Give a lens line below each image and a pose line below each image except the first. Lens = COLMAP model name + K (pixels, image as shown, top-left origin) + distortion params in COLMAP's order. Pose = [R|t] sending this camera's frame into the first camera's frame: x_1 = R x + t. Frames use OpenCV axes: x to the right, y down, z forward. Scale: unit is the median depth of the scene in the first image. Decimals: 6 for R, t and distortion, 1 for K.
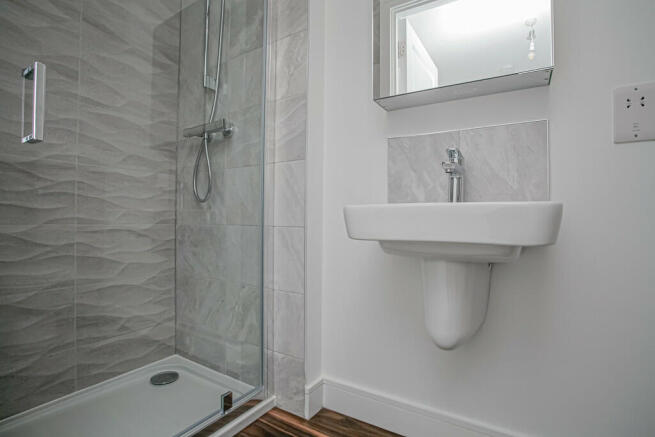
lens RADIAL K [[323.7, 0, 326.9], [0, 323.7, 216.0], [0, 0, 1]] dist [-0.033758, 0.000815]
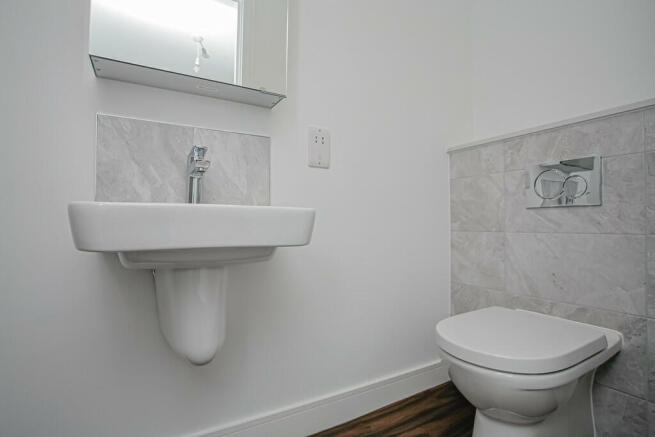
lens RADIAL K [[323.7, 0, 327.0], [0, 323.7, 222.1], [0, 0, 1]] dist [-0.033758, 0.000815]
pose [[0.460445, -0.004879, 0.887675, -0.240203], [-0.005081, 0.999954, 0.008132, 0.001293], [-0.887674, -0.008254, 0.460399, 0.214166]]
